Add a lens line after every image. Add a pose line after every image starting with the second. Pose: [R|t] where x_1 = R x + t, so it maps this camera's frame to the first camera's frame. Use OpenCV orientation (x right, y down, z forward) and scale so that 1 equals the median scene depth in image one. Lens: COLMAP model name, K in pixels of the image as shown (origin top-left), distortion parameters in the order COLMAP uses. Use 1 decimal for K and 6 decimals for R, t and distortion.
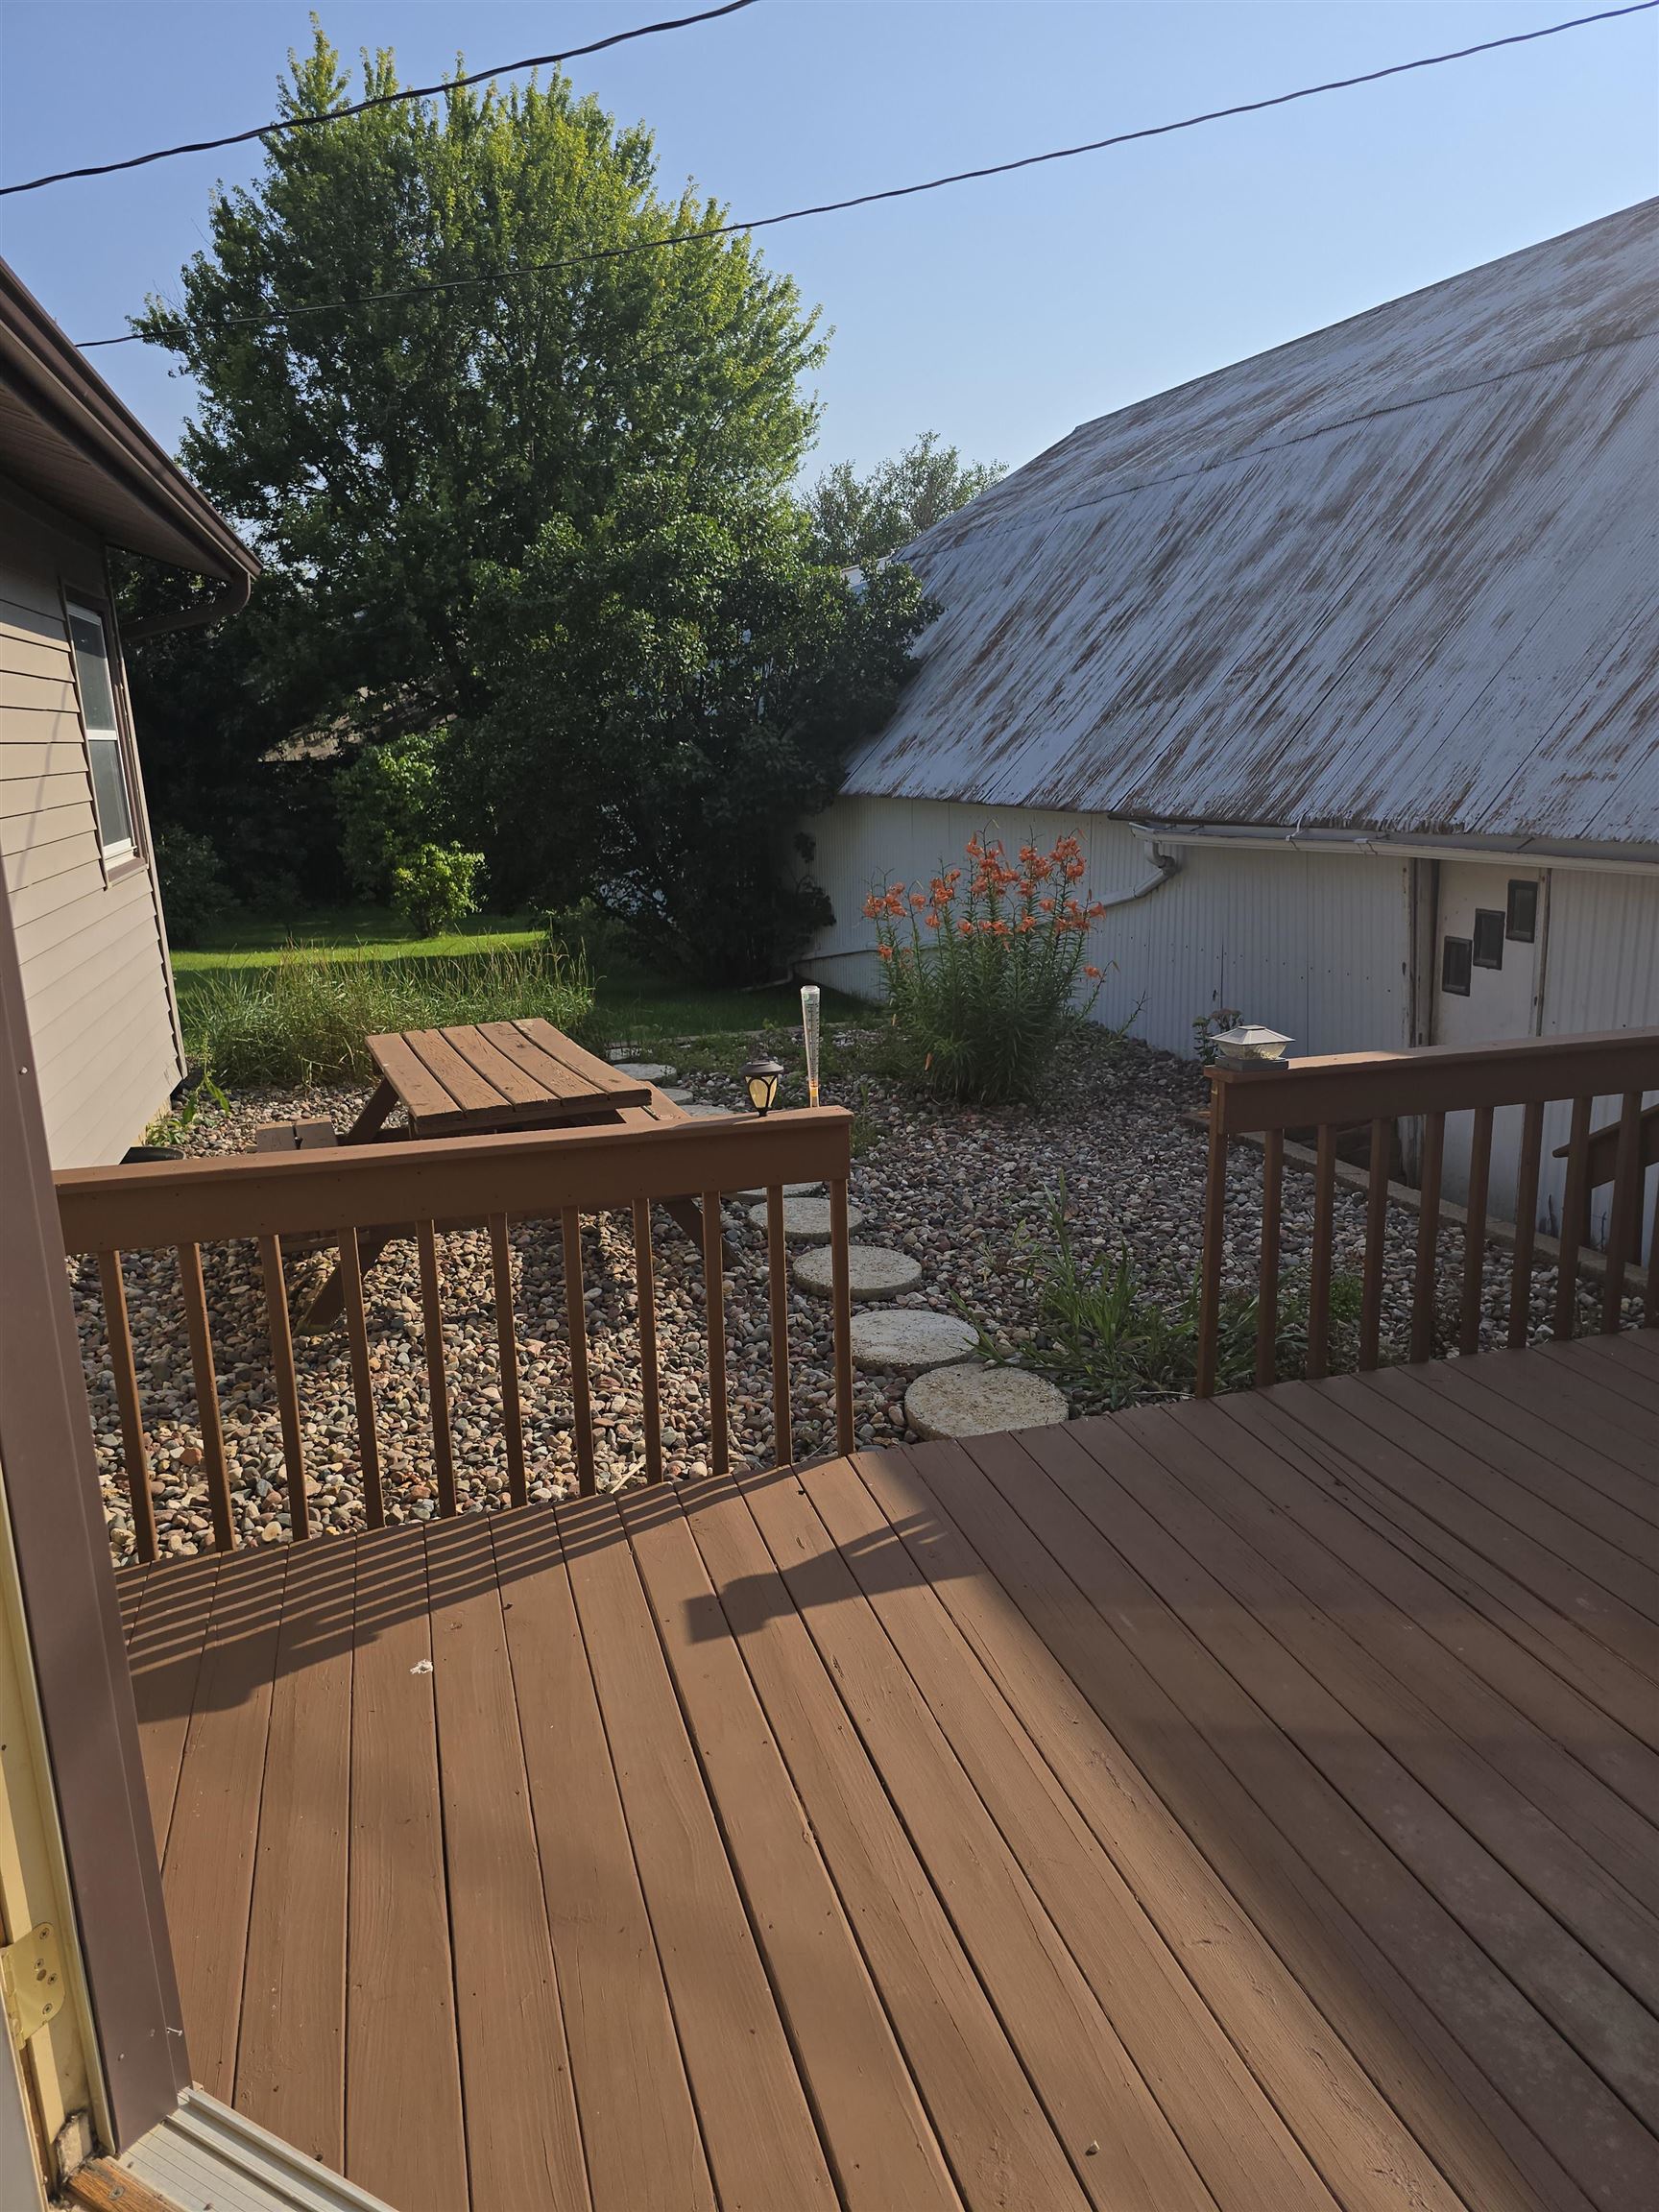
lens RADIAL K [[1533.8, 0, 837.7], [0, 1533.8, 1109.7], [0, 0, 1]] dist [0.040236, -0.005419]
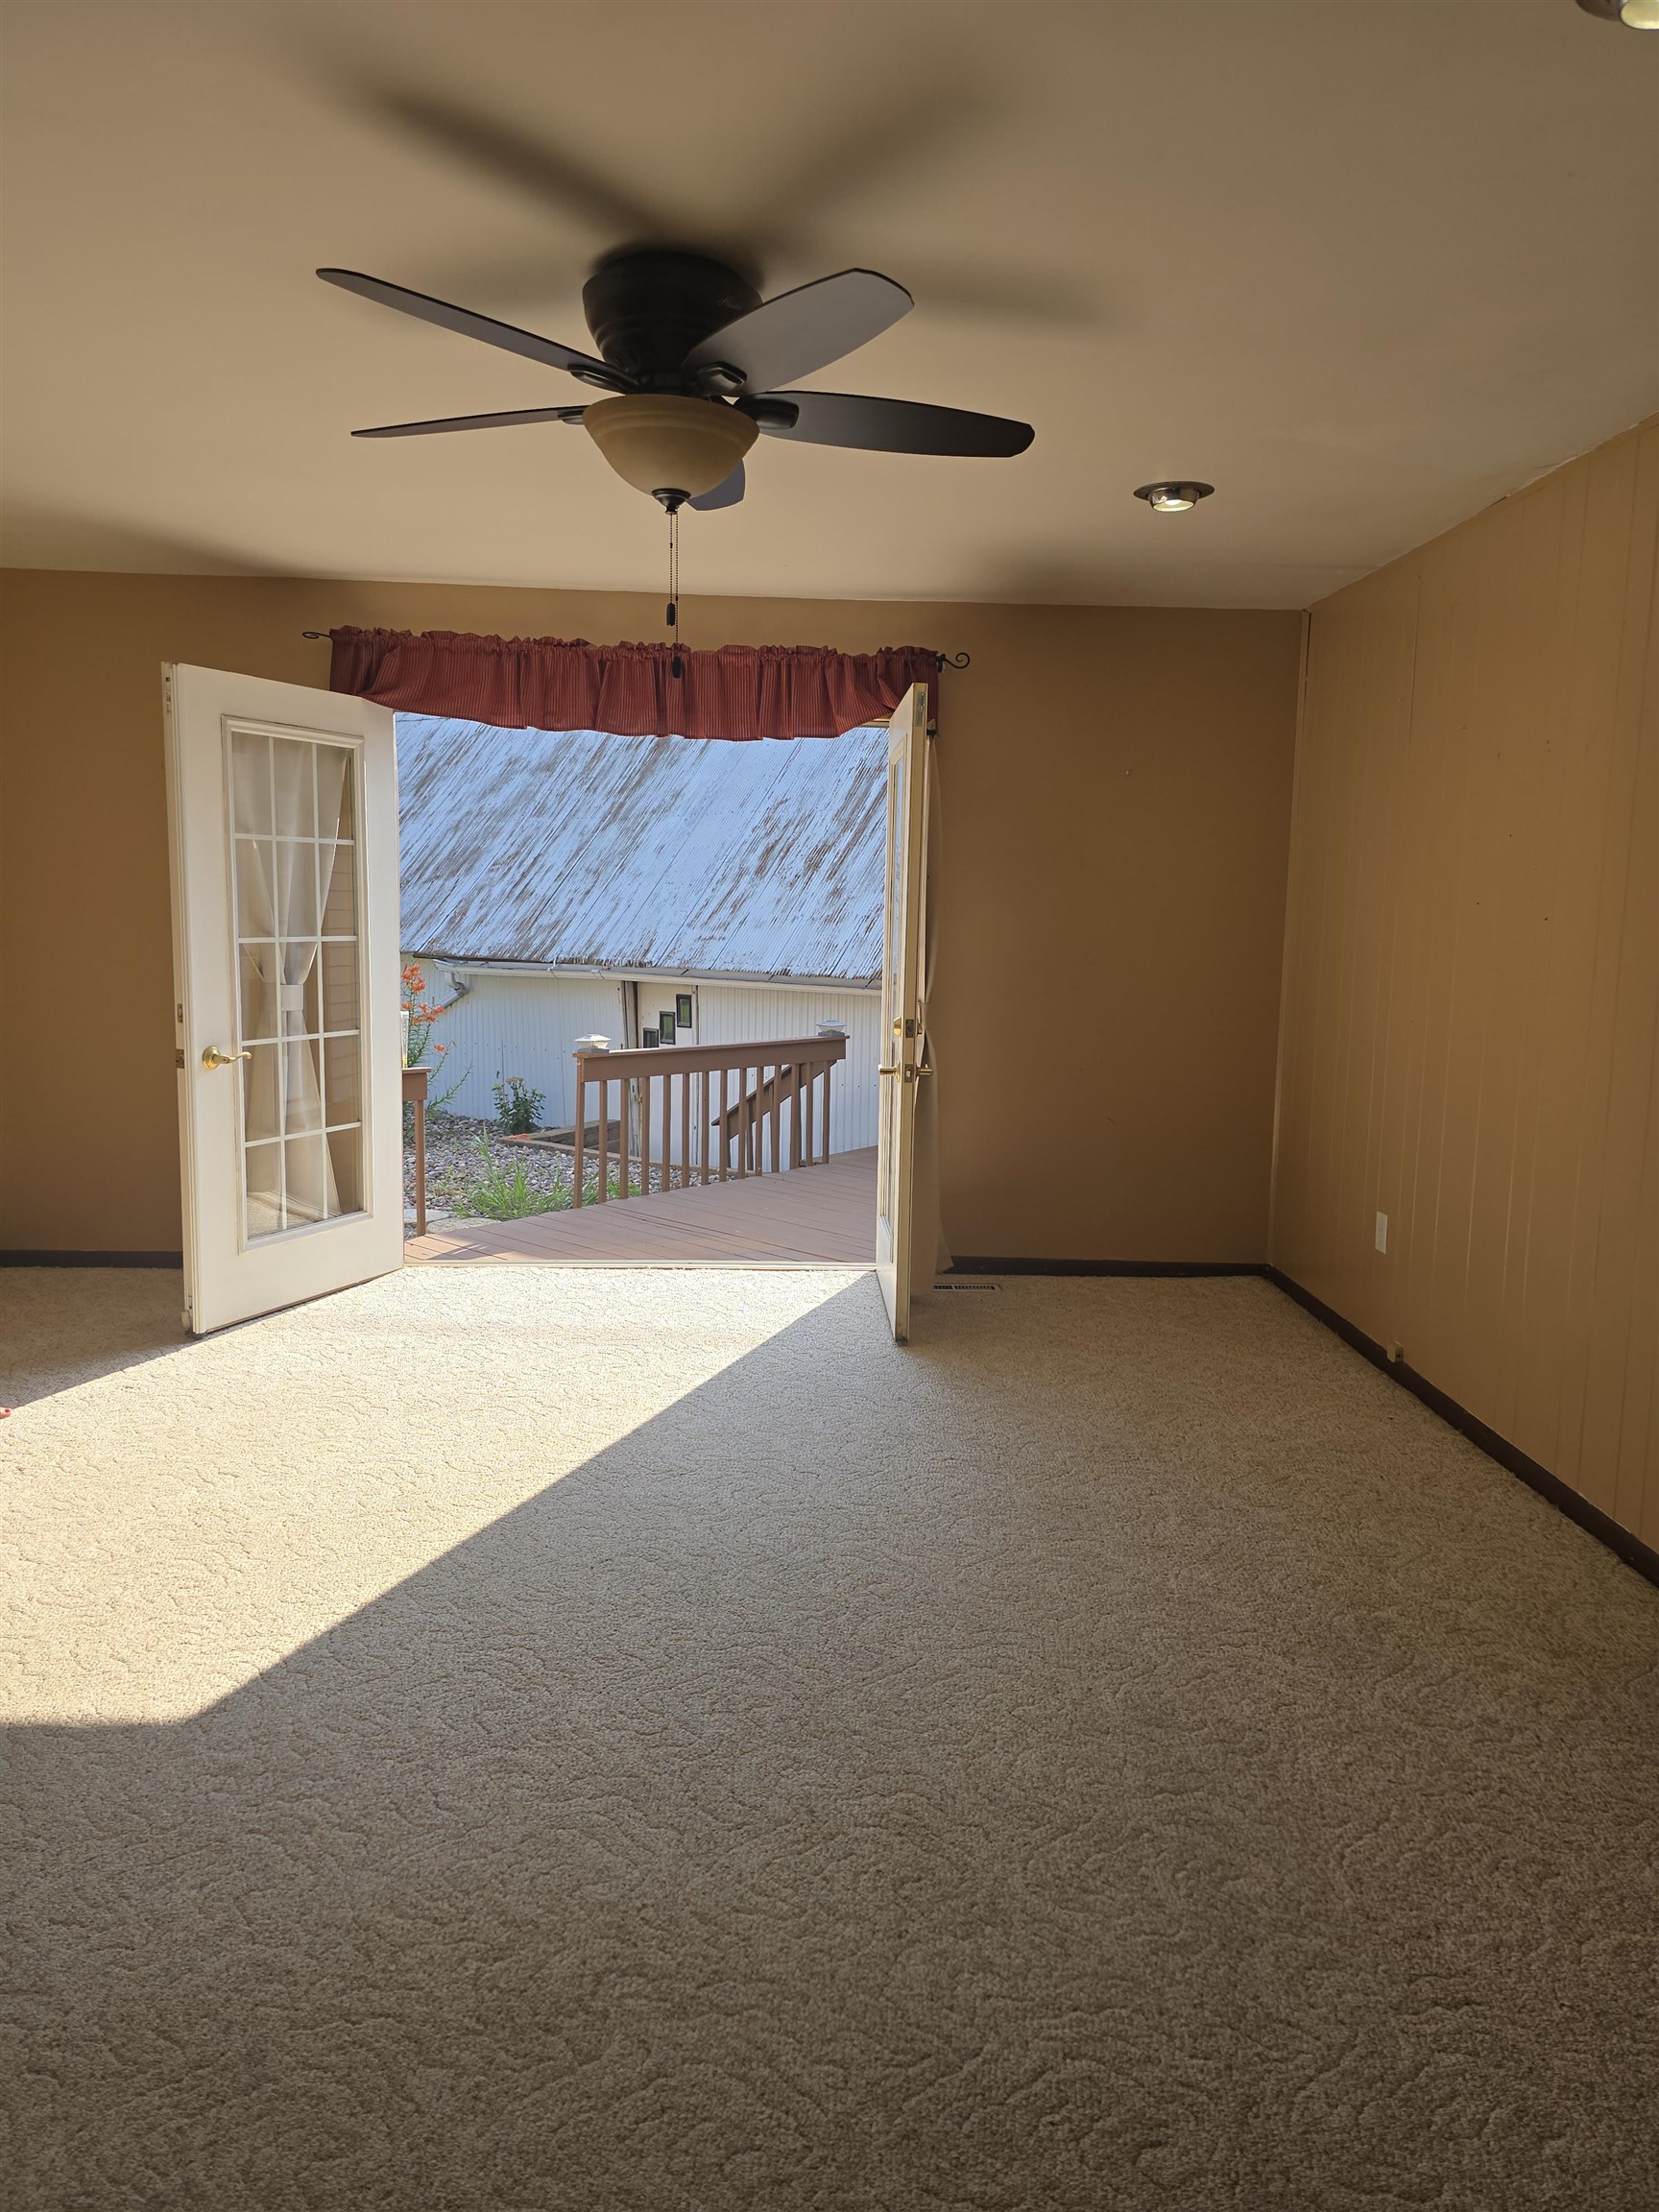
lens RADIAL K [[1533.8, 0, 837.7], [0, 1533.8, 1109.7], [0, 0, 1]] dist [0.040236, -0.005419]
pose [[0.860430, -0.019846, 0.509182, -0.250076], [0.073582, 0.993608, -0.085613, 0.120704], [-0.504228, 0.111130, 0.856390, -0.481438]]
